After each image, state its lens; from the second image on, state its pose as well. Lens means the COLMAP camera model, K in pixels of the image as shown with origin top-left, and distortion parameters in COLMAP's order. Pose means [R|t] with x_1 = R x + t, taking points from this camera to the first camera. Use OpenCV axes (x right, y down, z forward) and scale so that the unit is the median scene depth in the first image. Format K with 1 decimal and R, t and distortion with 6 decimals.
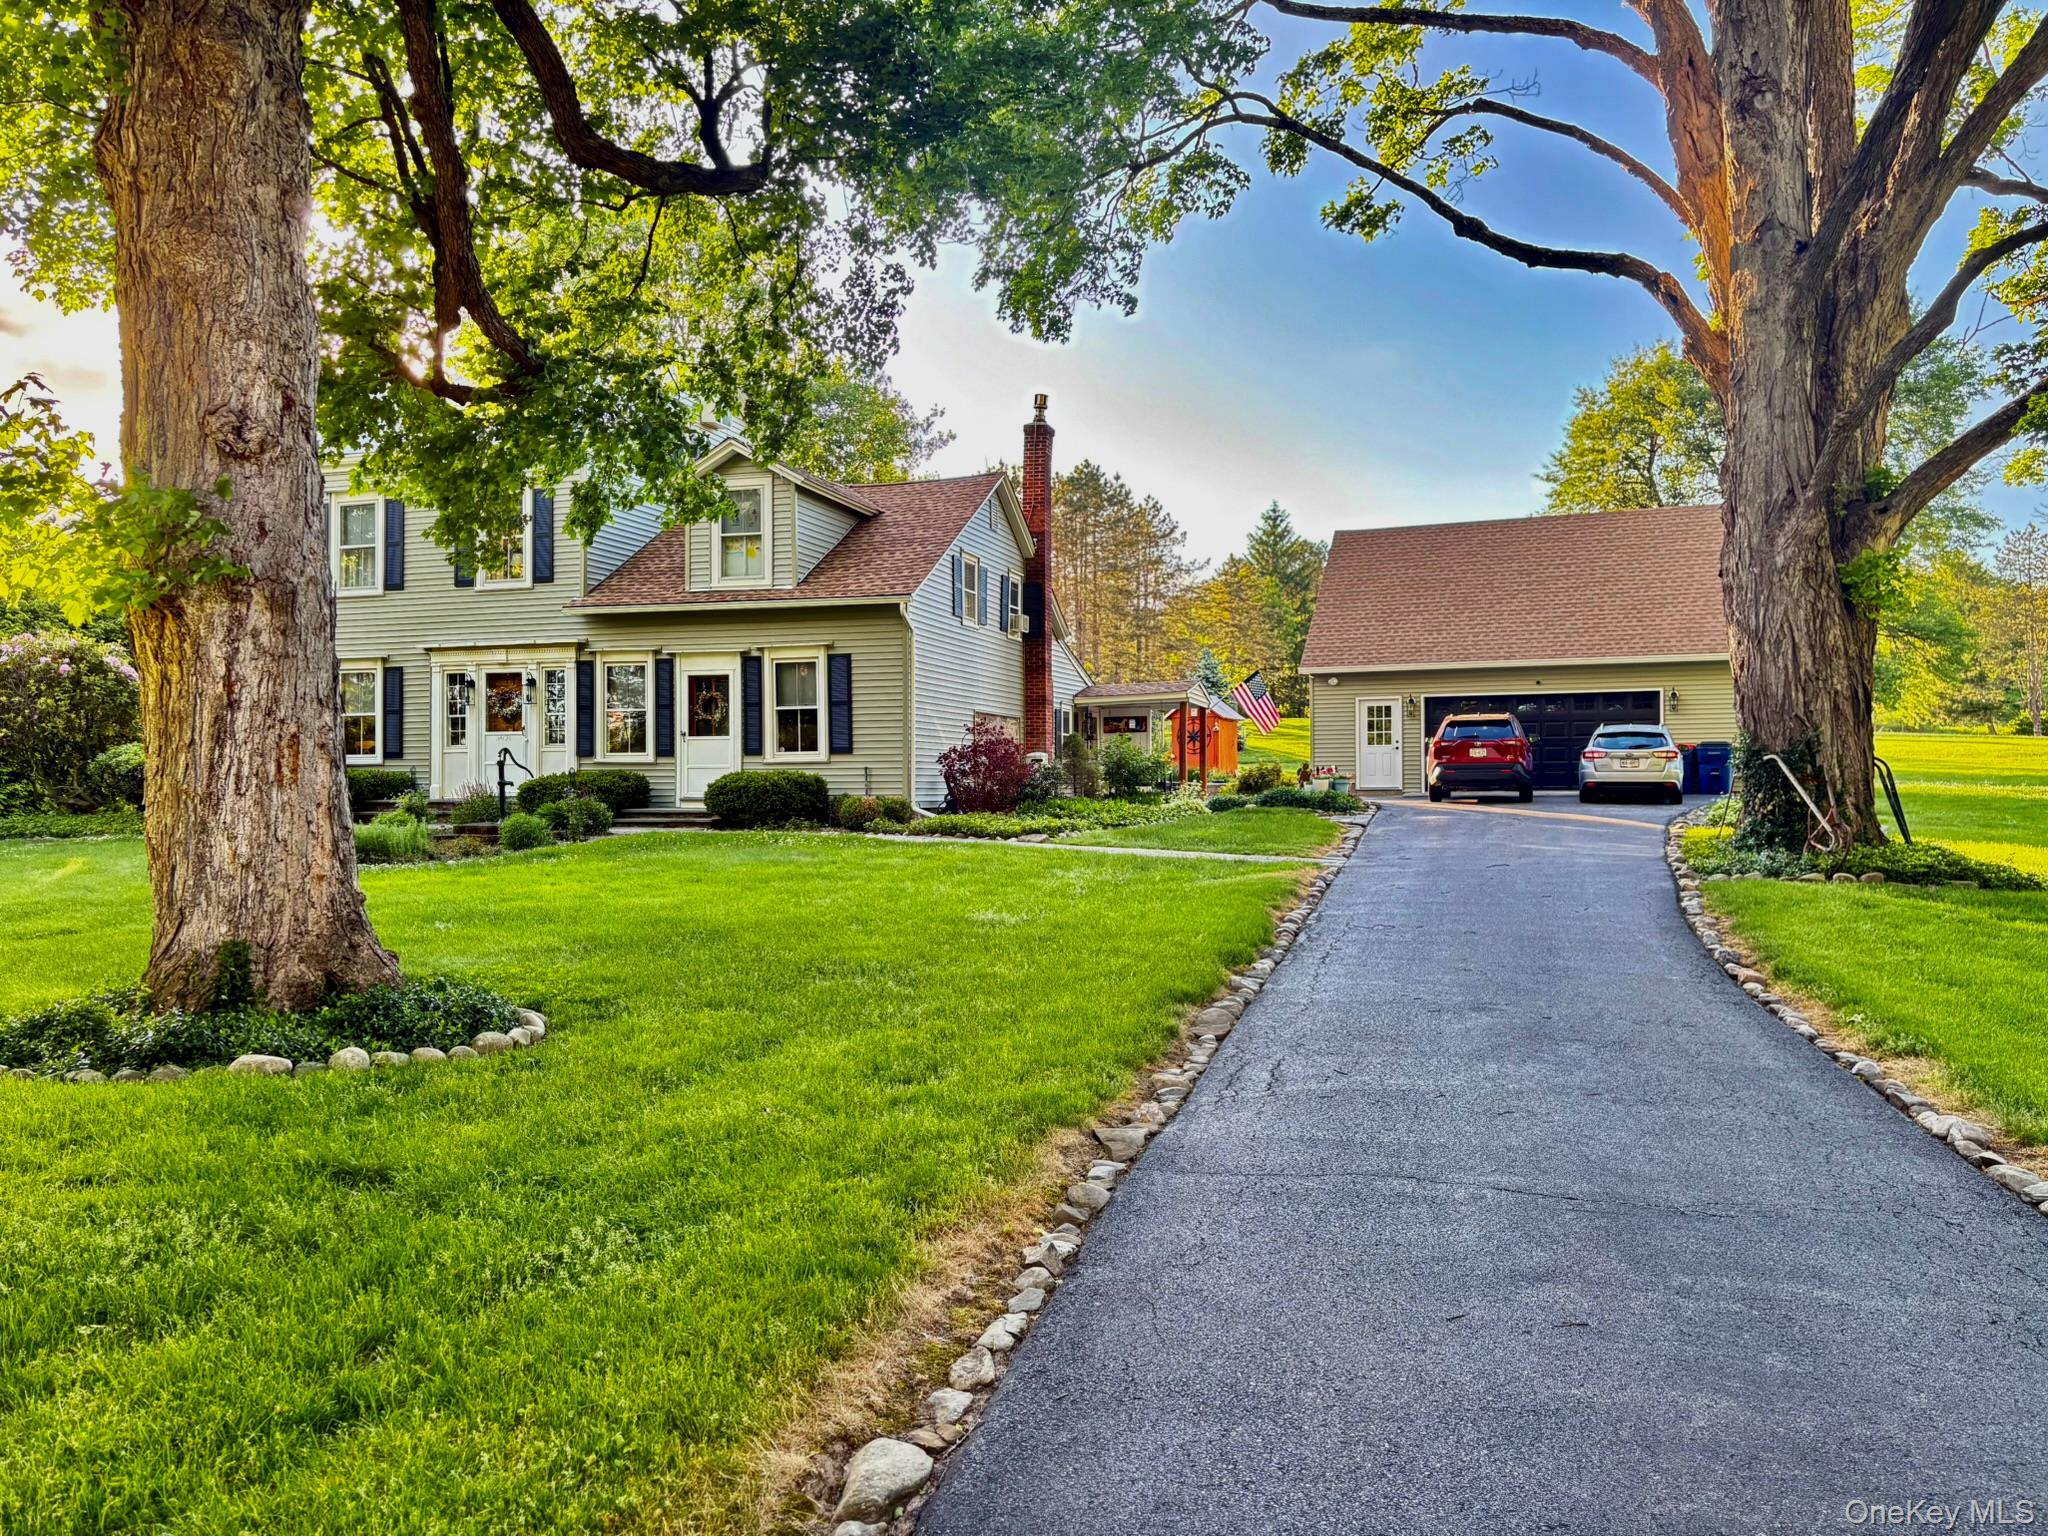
lens RADIAL K [[1555.7, 0, 1024.1], [0, 1555.7, 767.9], [0, 0, 1]] dist [0.051804, -0.061733]
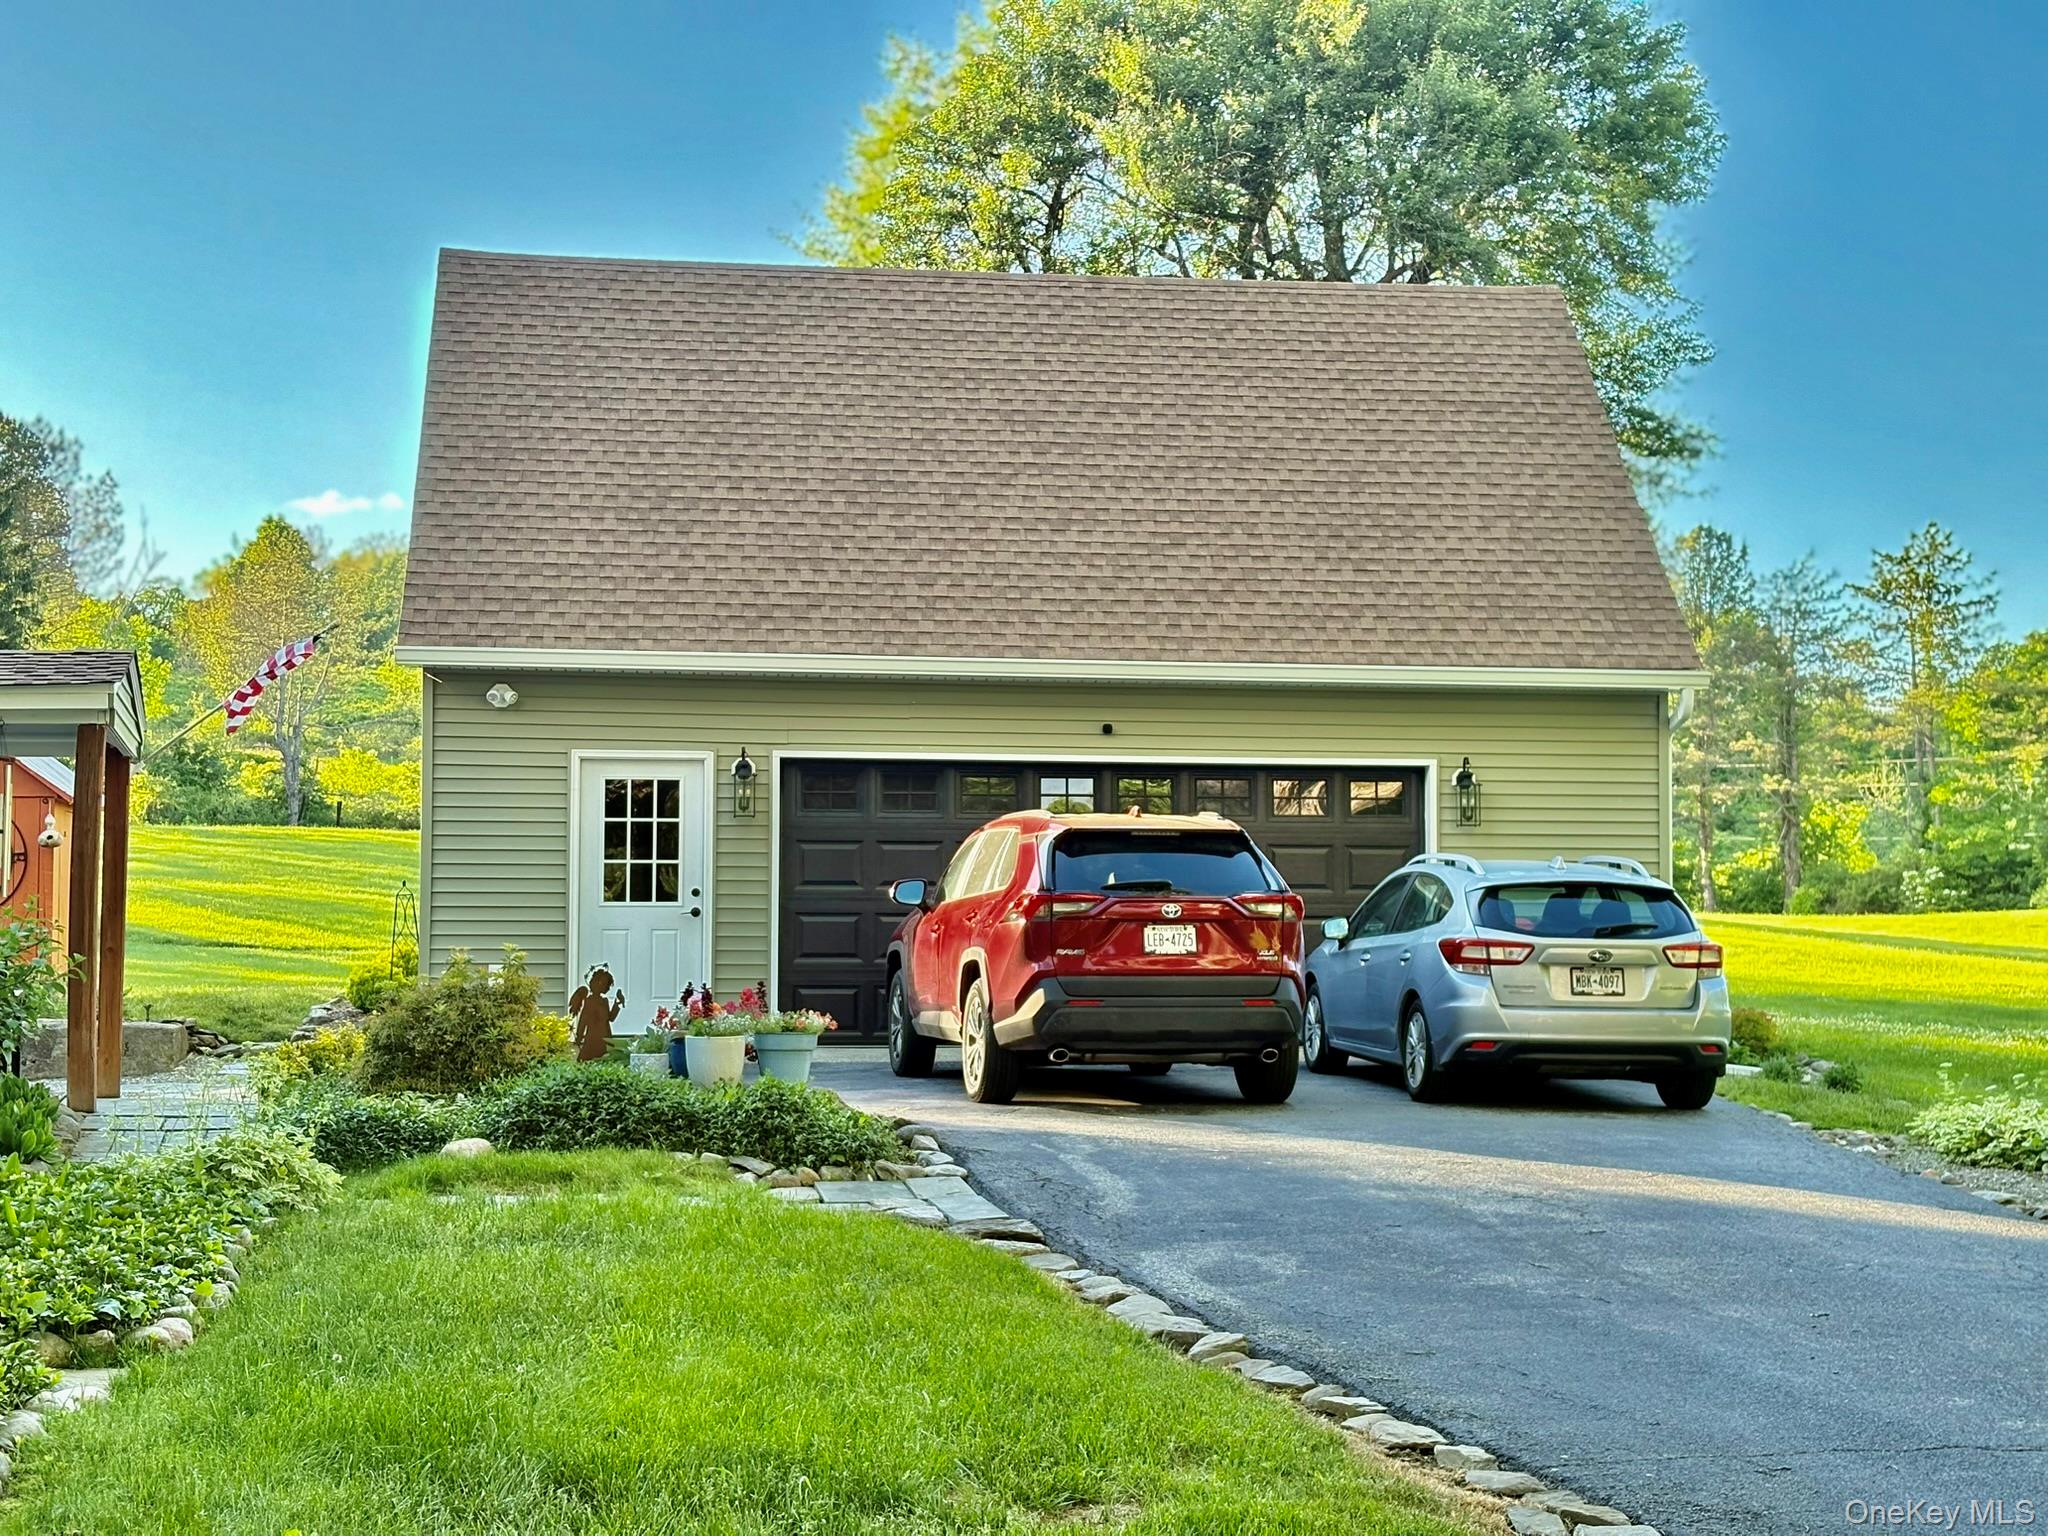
lens RADIAL K [[3072.8, 0, 1025.4], [0, 3072.8, 767.5], [0, 0, 1]] dist [0.016070, 0.000000]
pose [[0.864938, 0.042492, 0.500076, -0.019473], [-0.014777, 0.998134, -0.059253, -0.006253], [-0.501661, 0.043861, 0.863952, 0.420453]]
